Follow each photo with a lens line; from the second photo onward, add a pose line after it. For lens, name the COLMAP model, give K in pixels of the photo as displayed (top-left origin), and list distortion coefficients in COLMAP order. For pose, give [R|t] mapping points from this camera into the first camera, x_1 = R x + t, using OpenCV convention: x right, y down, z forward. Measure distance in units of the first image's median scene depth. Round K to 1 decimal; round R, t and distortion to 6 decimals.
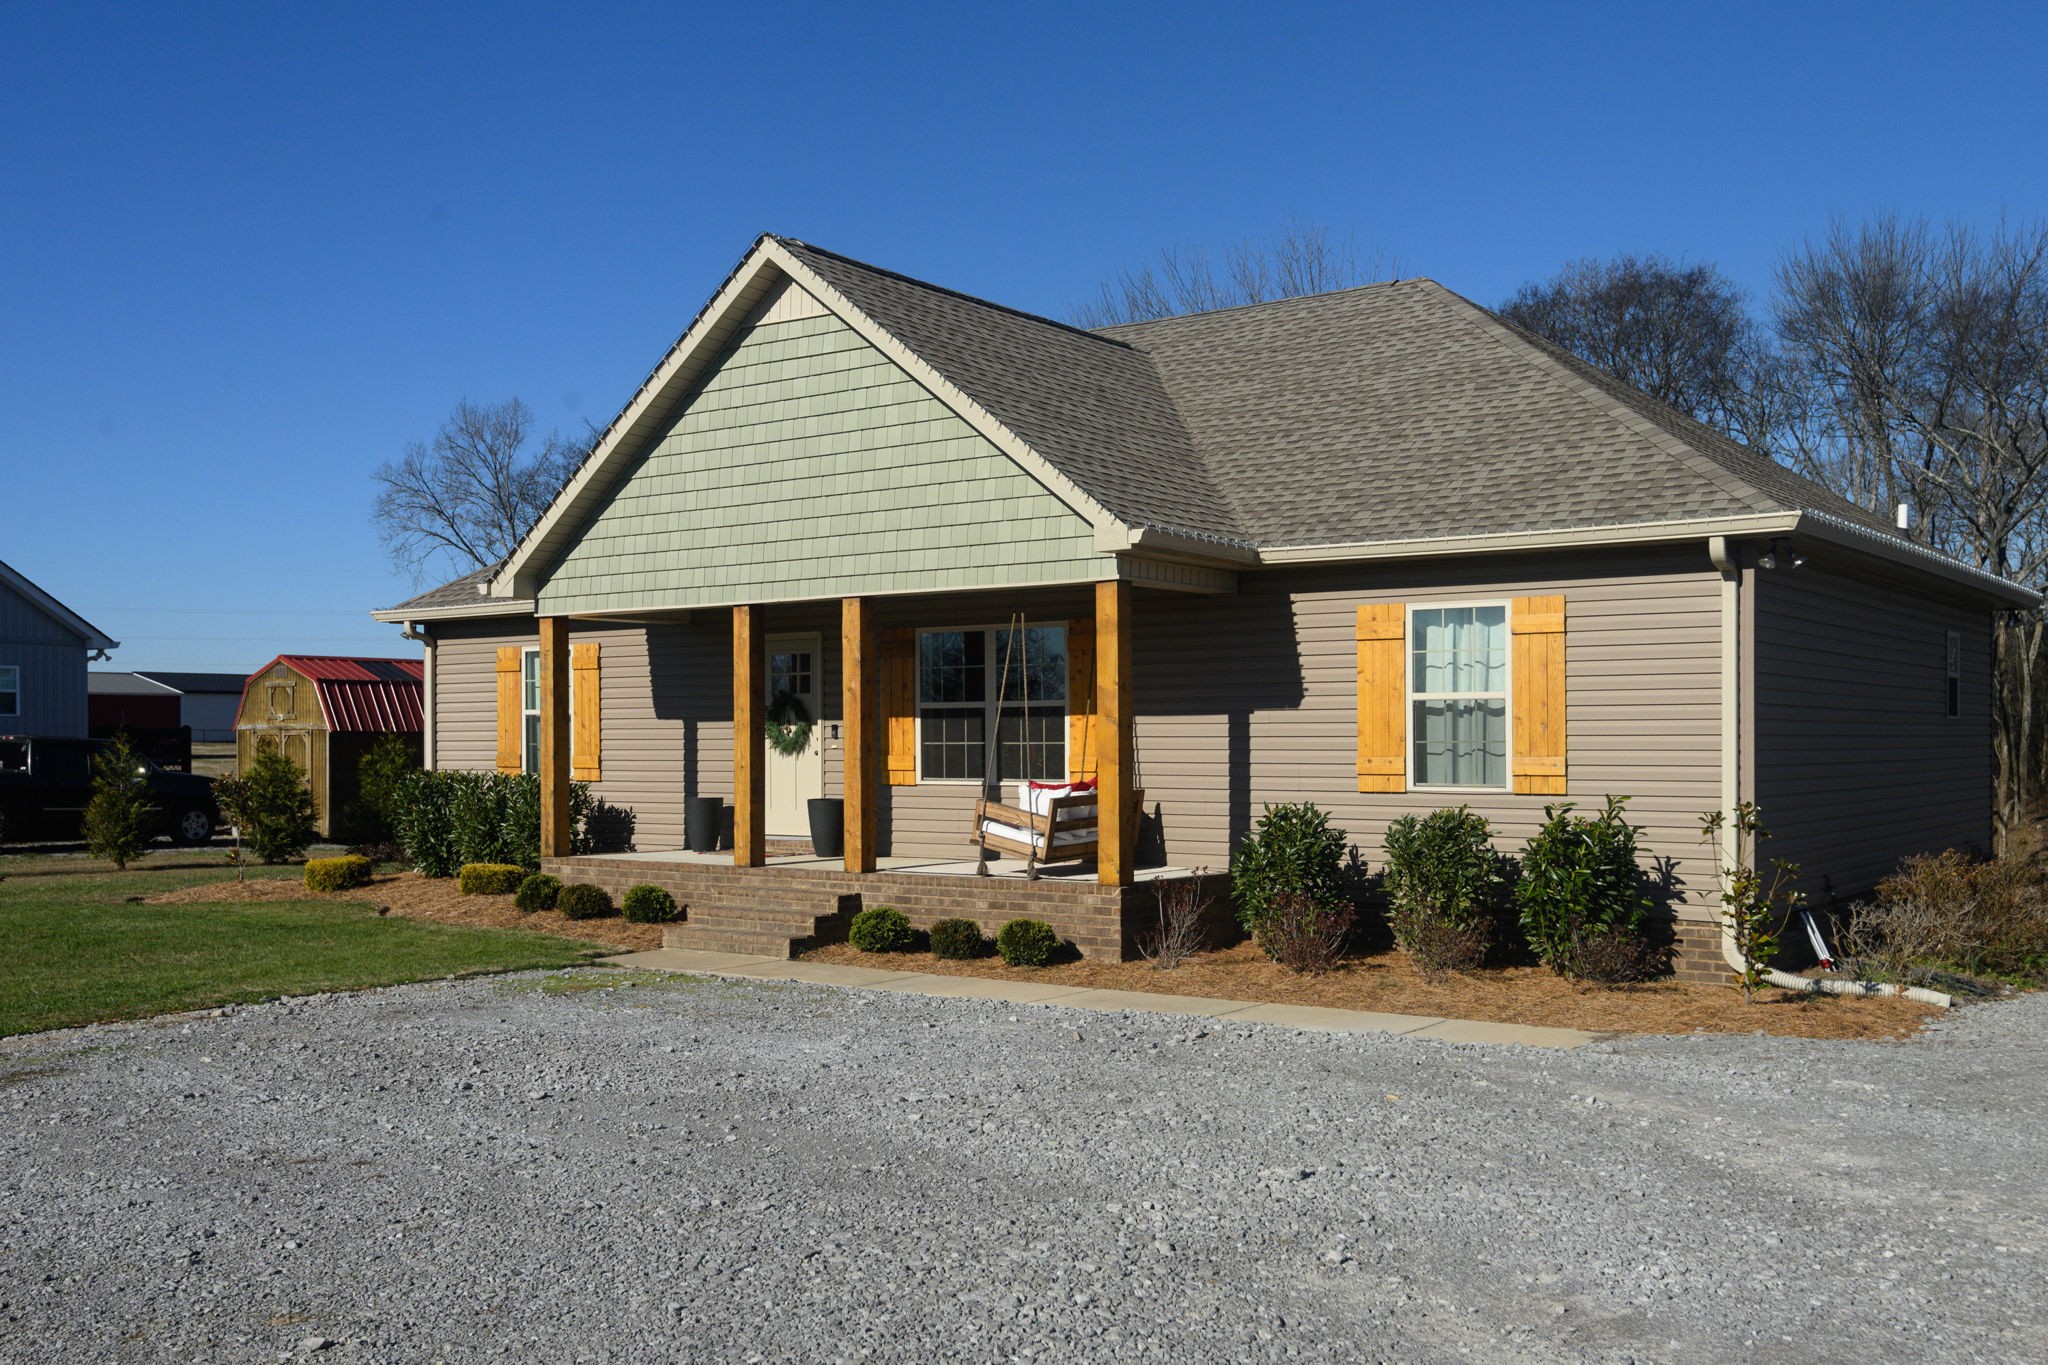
lens RADIAL K [[1931.3, 0, 1026.1], [0, 1931.3, 754.3], [0, 0, 1]] dist [0.002392, -0.002430]
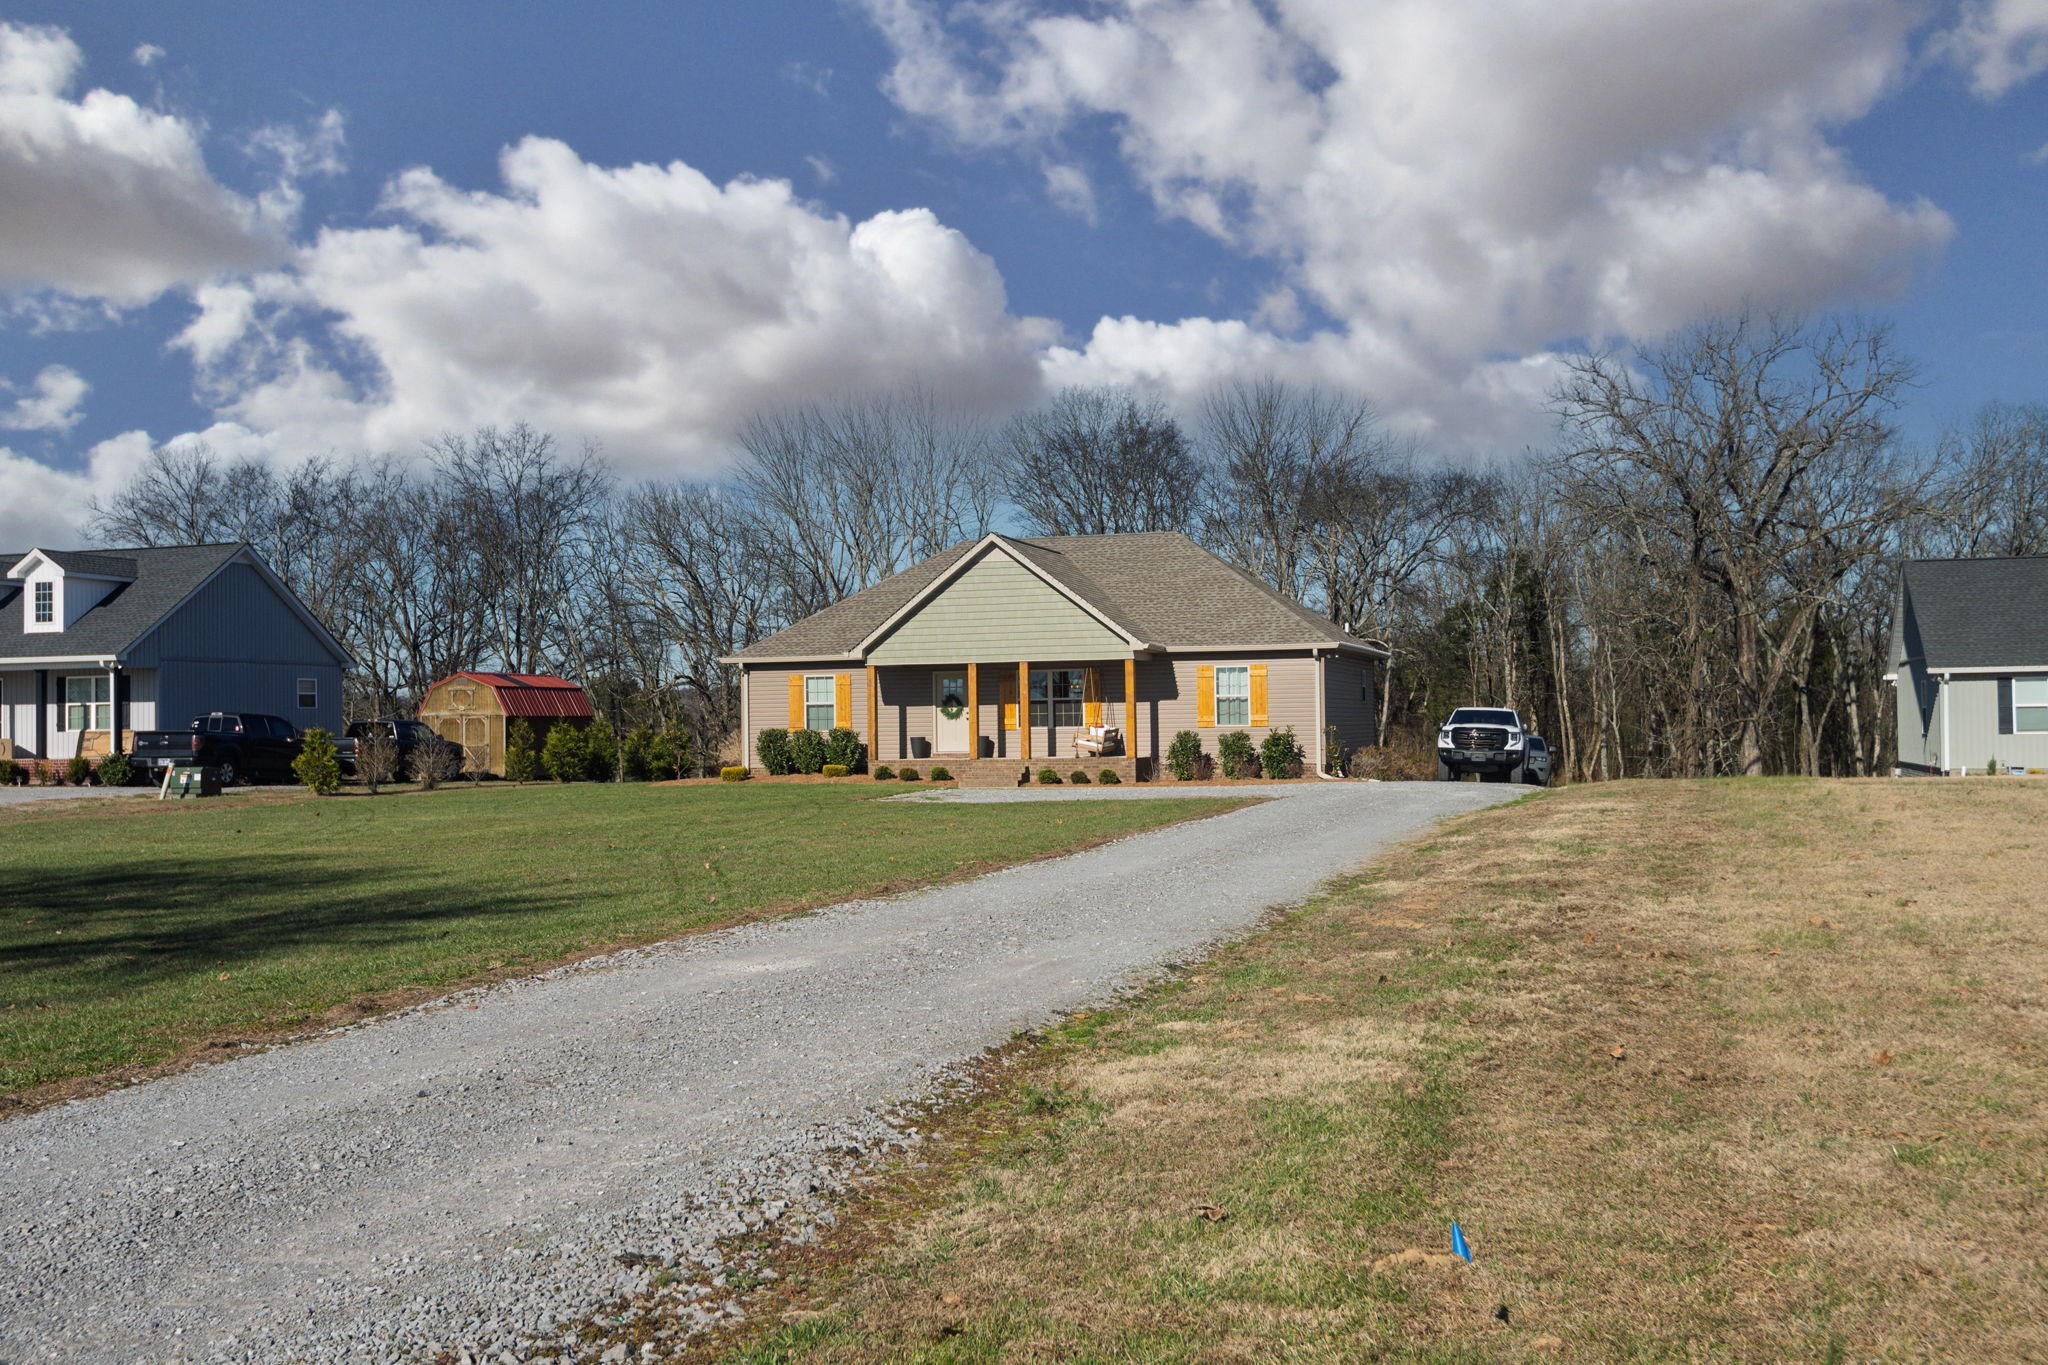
lens RADIAL K [[2108.6, 0, 1024.0], [0, 2108.6, 682.5], [0, 0, 1]] dist [0.023356, 0.003580]
pose [[0.943569, -0.003233, 0.331160, -1.106978], [0.013395, 0.999507, -0.028409, 0.036933], [-0.330905, 0.031242, 0.943147, -1.901790]]
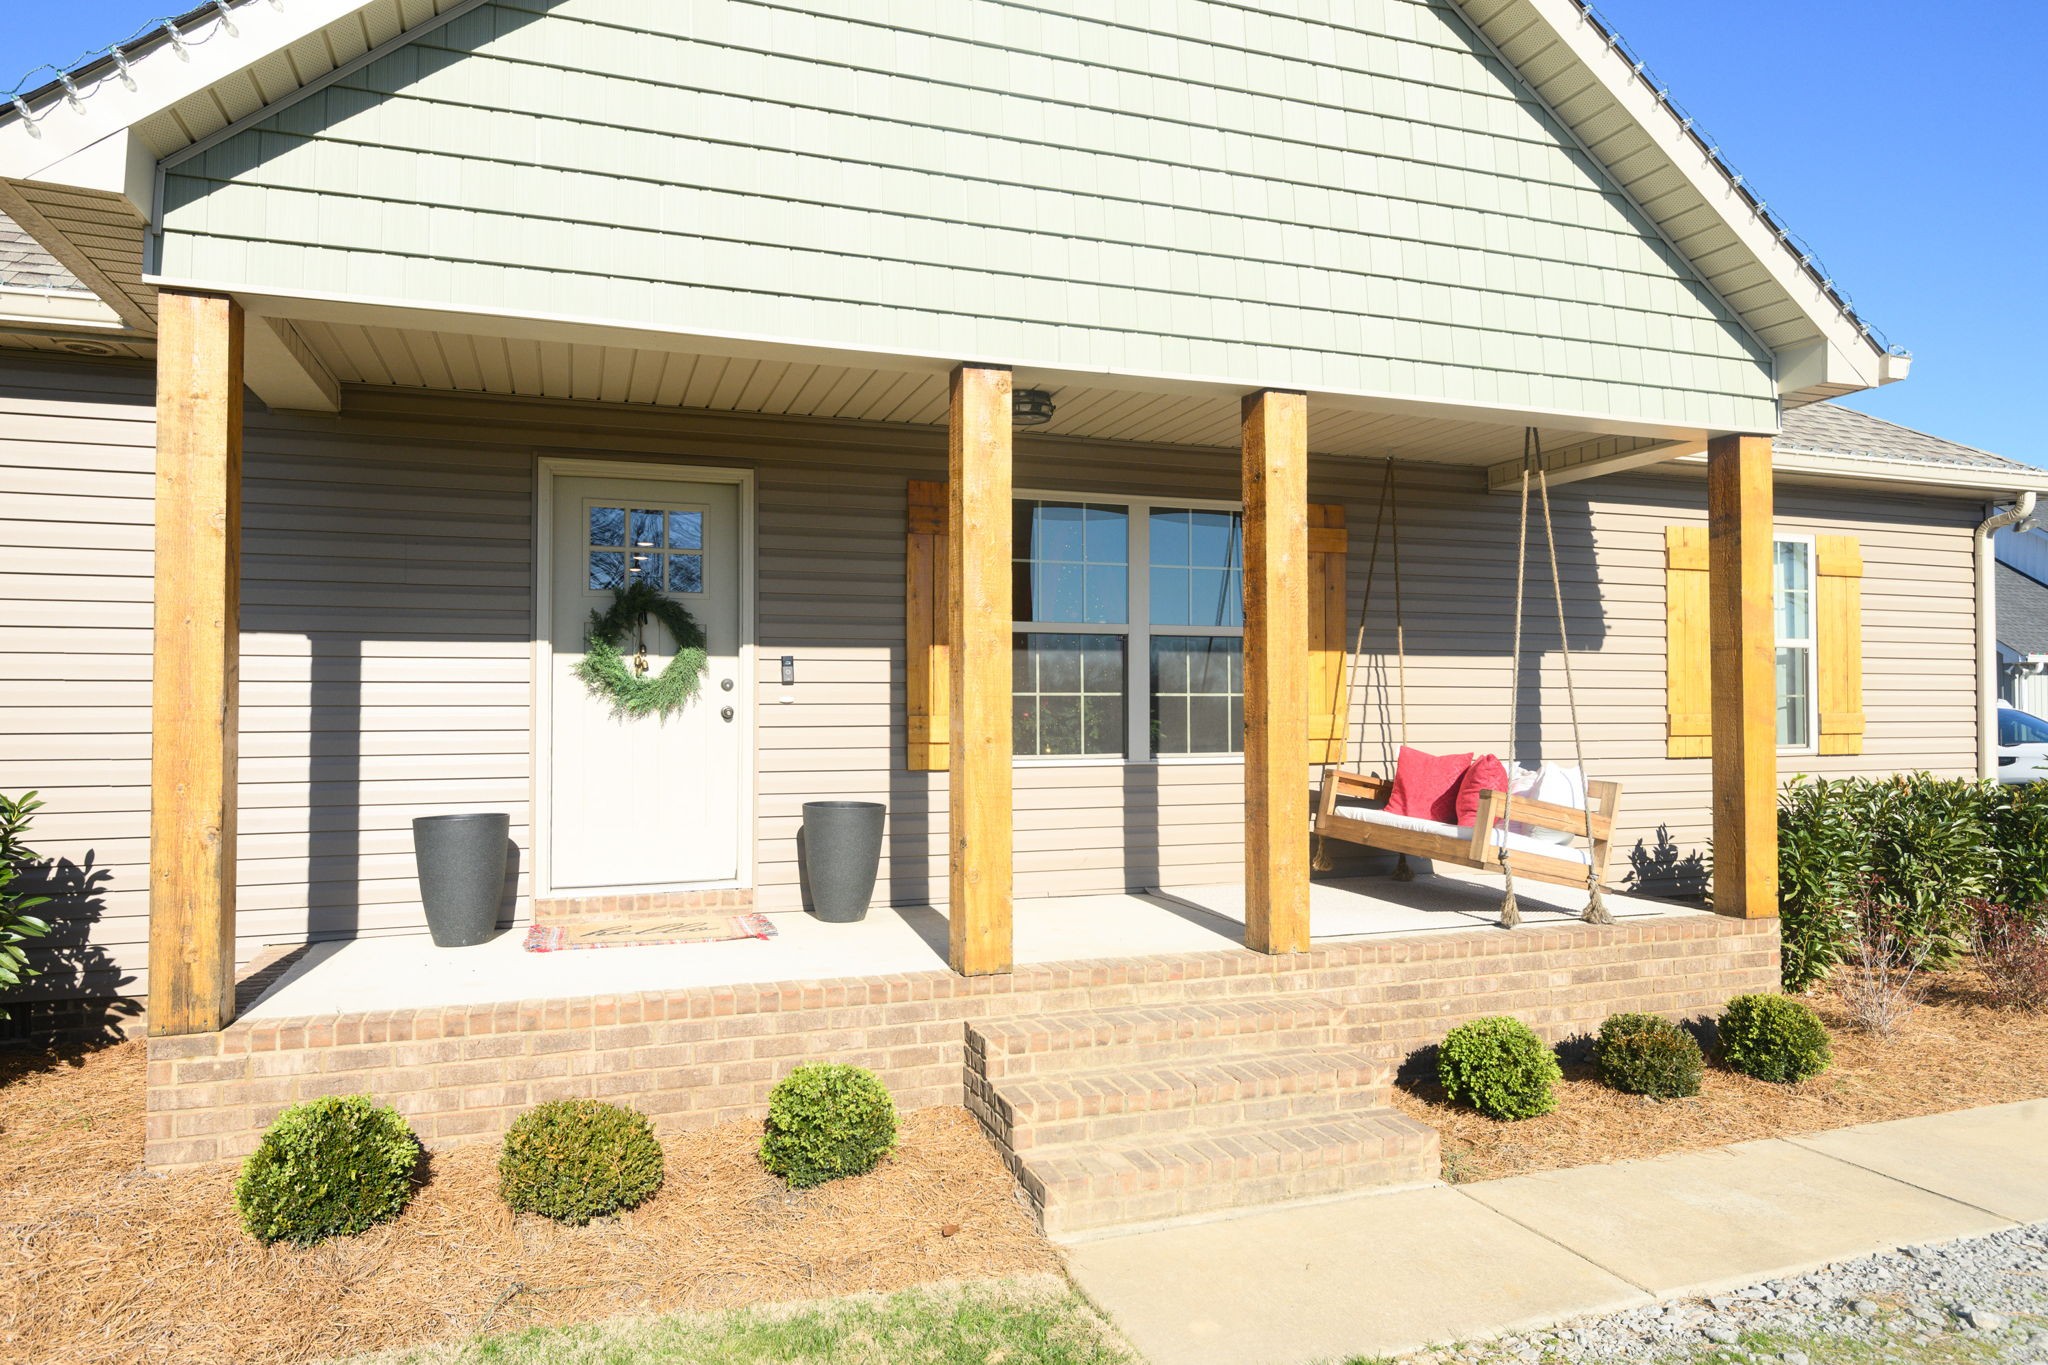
lens RADIAL K [[1299.0, 0, 1024.0], [0, 1299.0, 682.5], [0, 0, 1]] dist [0.001127, 0.000018]
pose [[0.556011, 0.020183, 0.830930, -0.399196], [0.005694, 0.999589, -0.028090, 0.001846], [-0.831155, 0.020350, 0.555668, 0.867887]]
